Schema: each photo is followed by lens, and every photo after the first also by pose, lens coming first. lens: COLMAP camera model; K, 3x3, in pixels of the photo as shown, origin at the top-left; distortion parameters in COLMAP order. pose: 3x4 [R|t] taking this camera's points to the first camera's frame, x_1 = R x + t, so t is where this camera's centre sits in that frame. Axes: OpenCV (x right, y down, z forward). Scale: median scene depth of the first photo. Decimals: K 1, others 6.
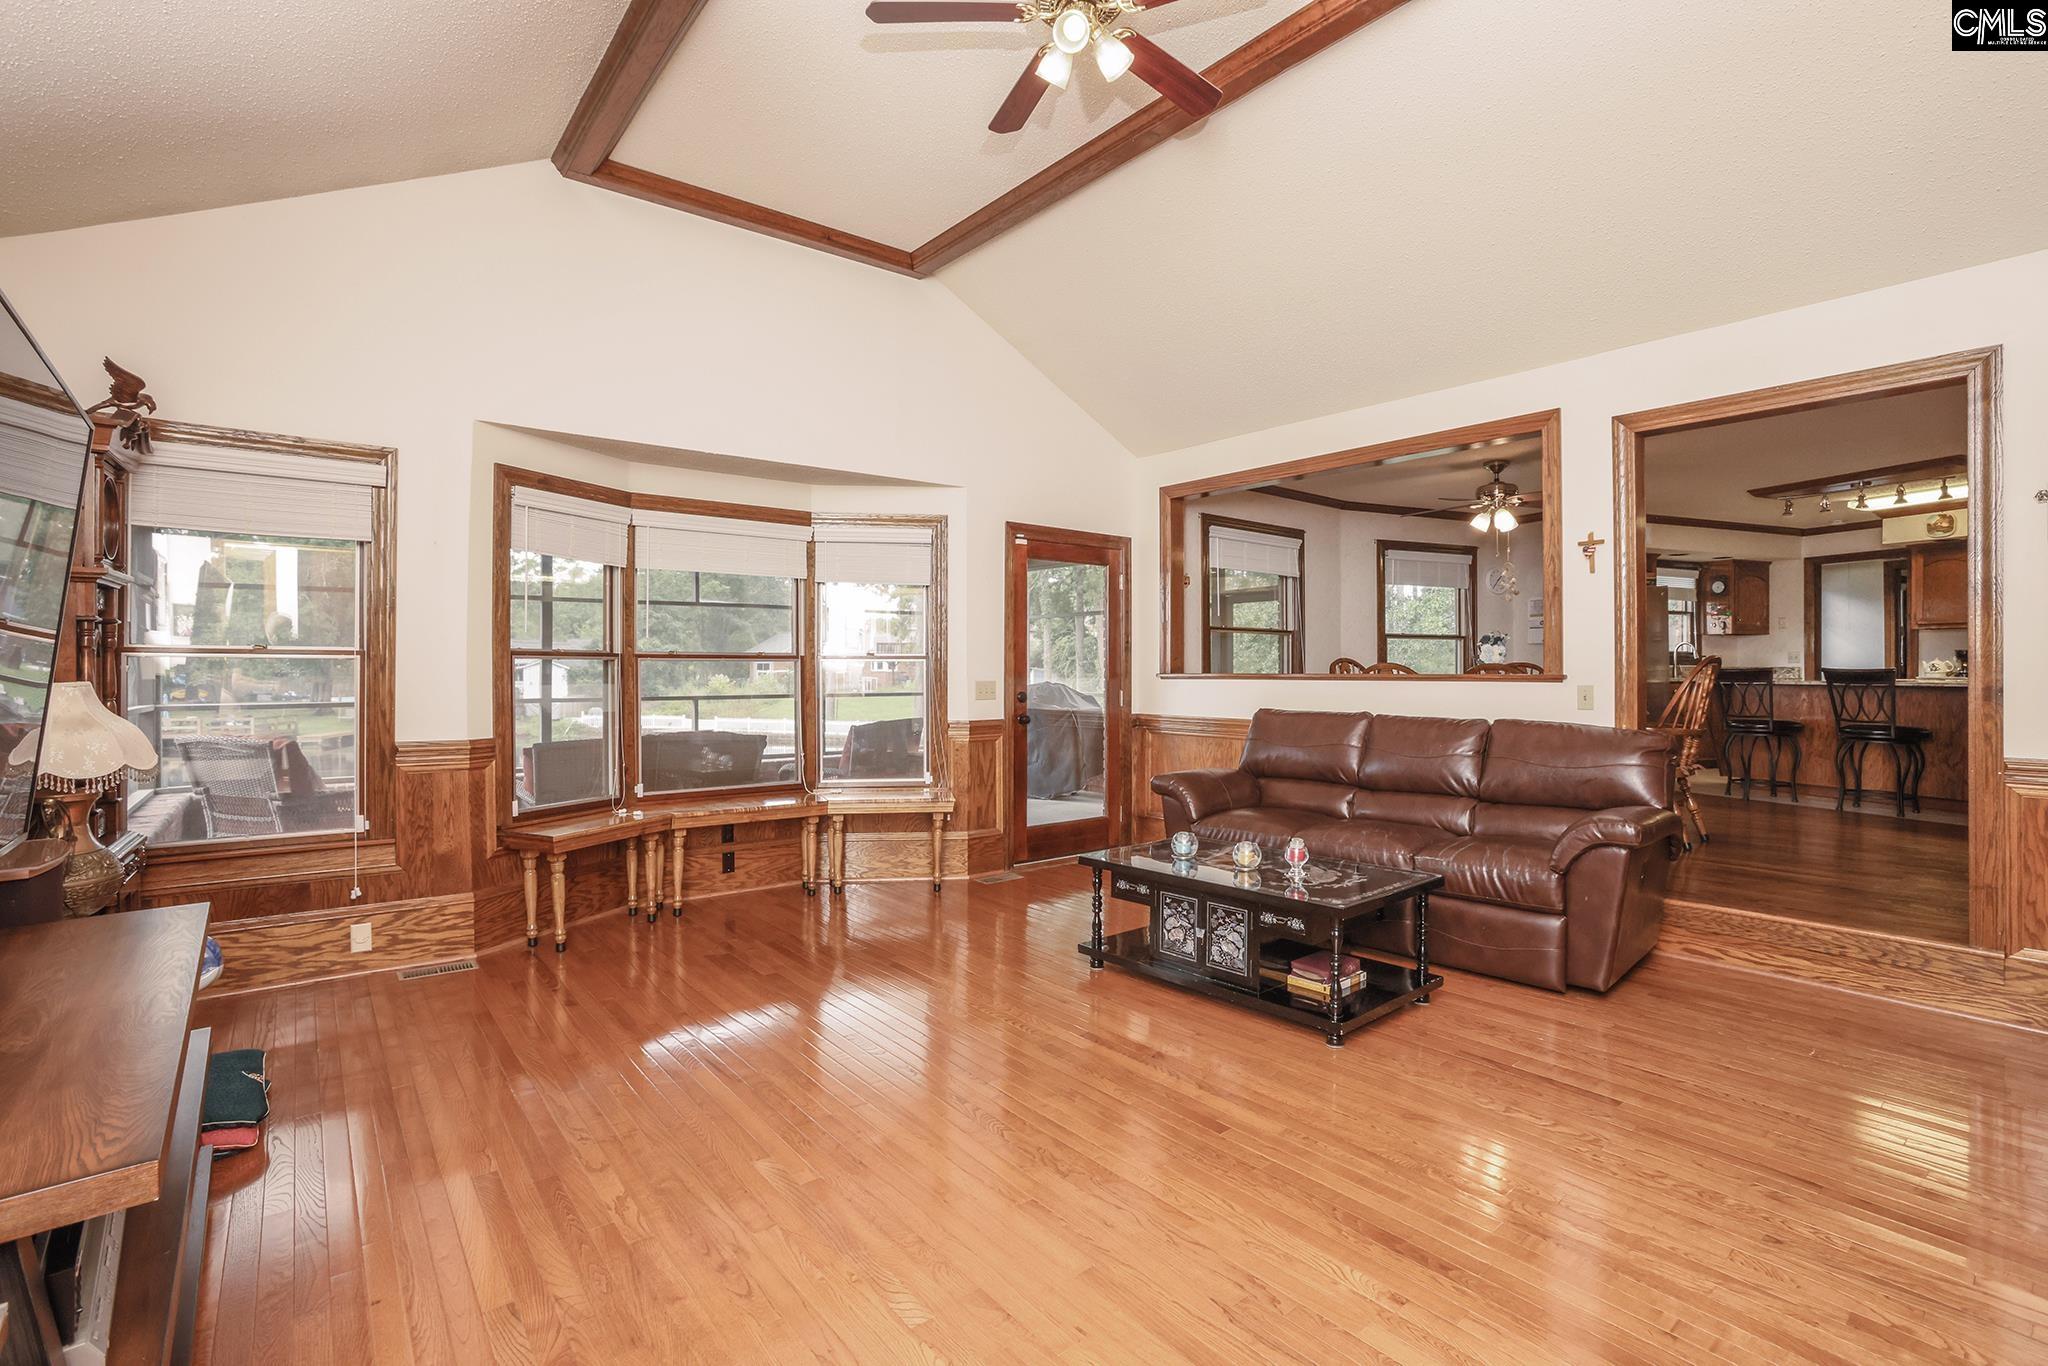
lens RADIAL K [[934.4, 0, 1018.6], [0, 934.4, 672.5], [0, 0, 1]] dist [-0.077599, 0.032440]
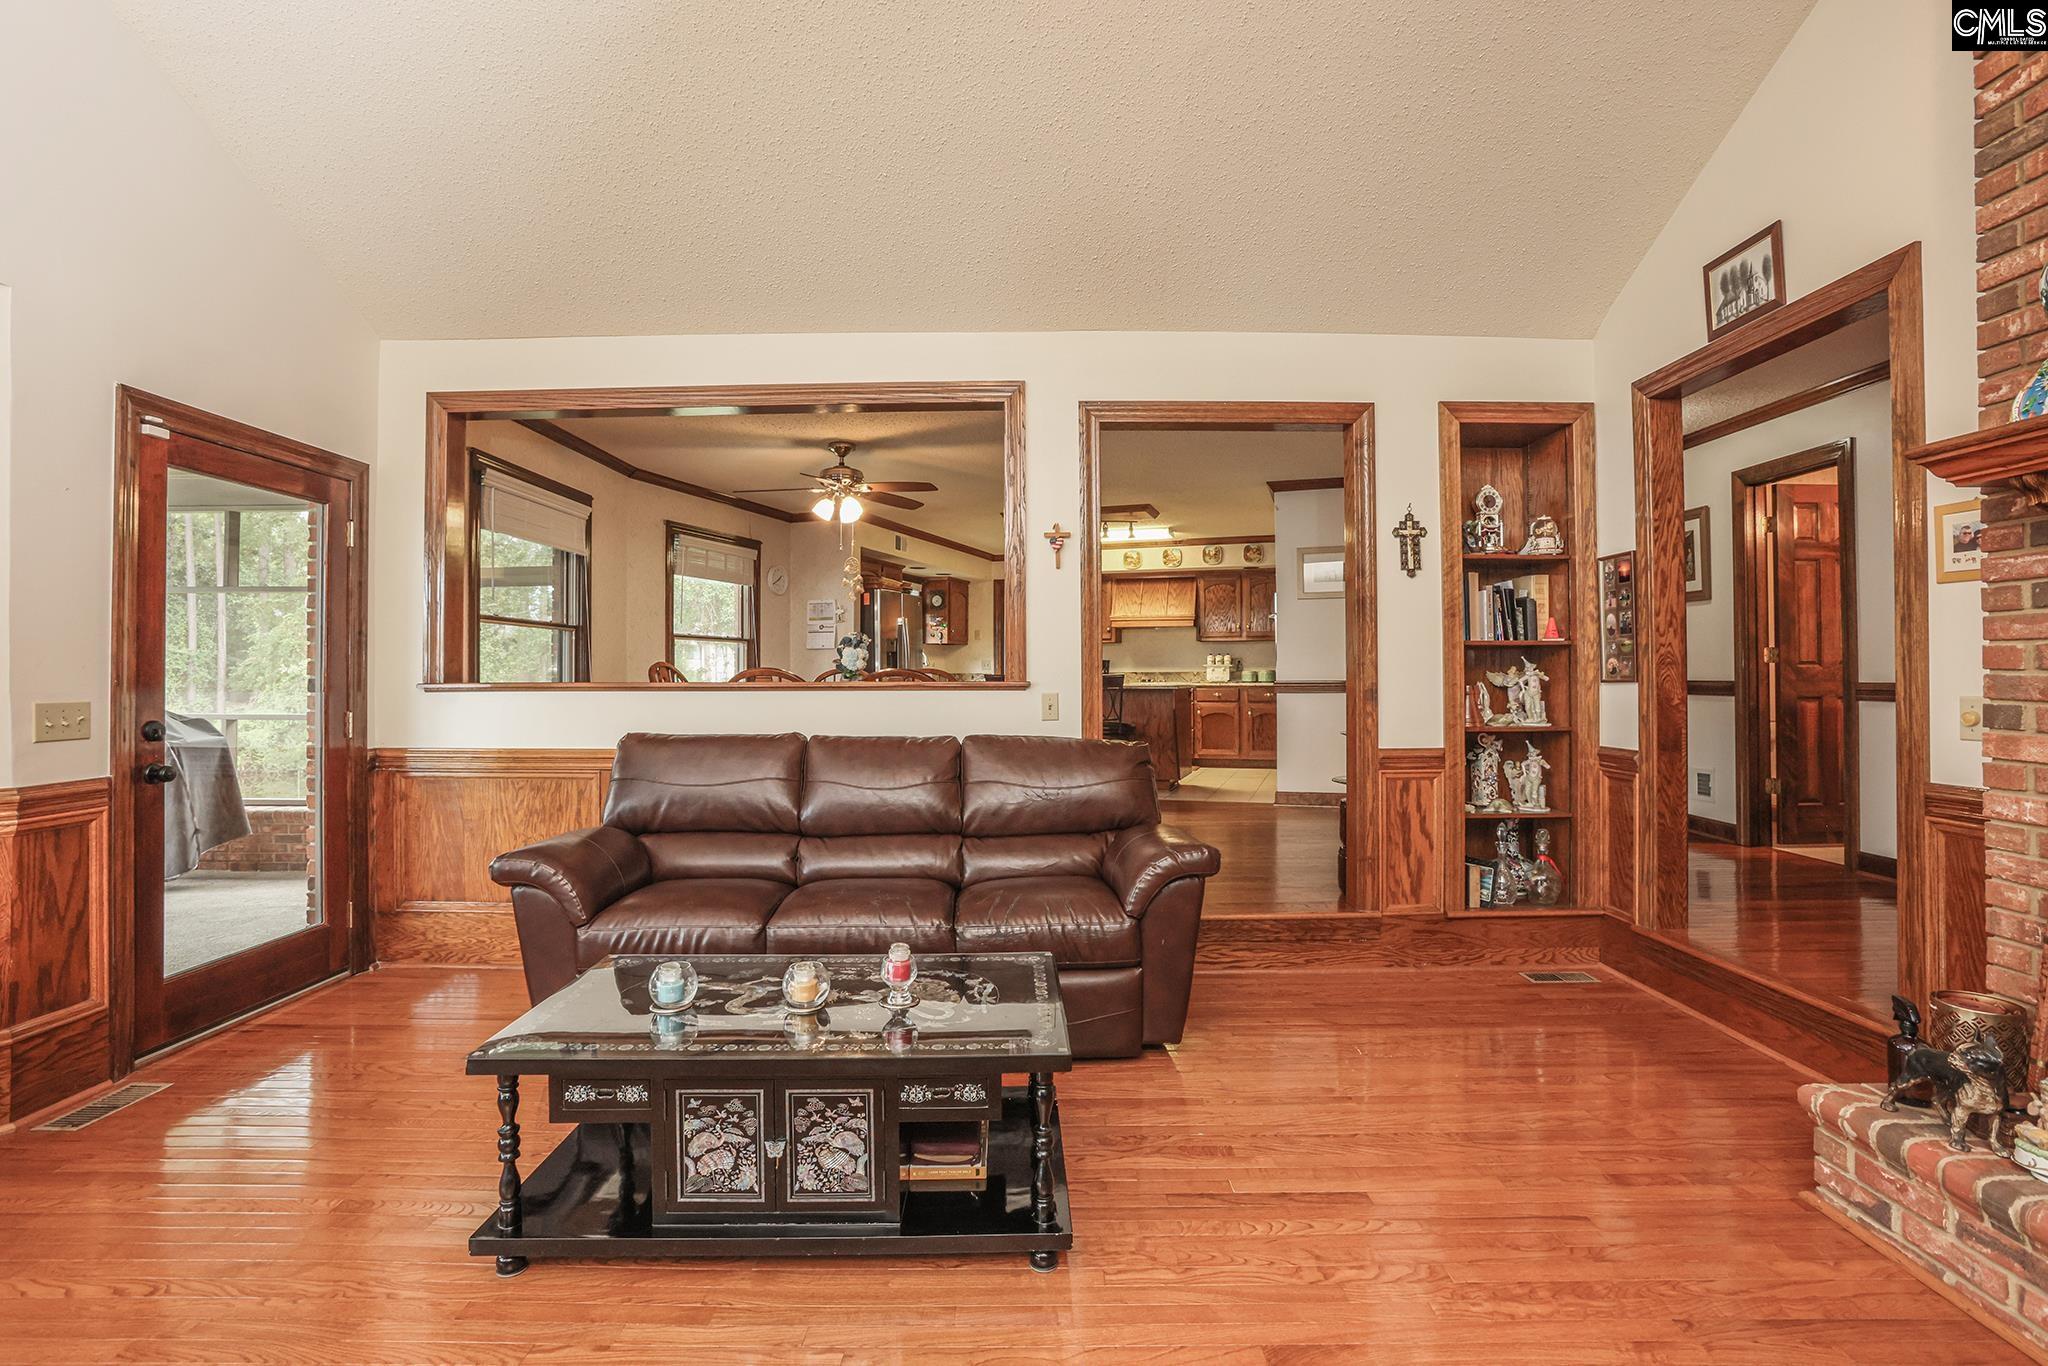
lens RADIAL K [[934.4, 0, 1018.6], [0, 934.4, 672.5], [0, 0, 1]] dist [-0.077599, 0.032440]
pose [[0.625905, 0.000422, 0.779899, -0.084418], [0.004599, 0.999980, -0.004232, -0.001950], [-0.779886, 0.006235, 0.625891, 0.321162]]
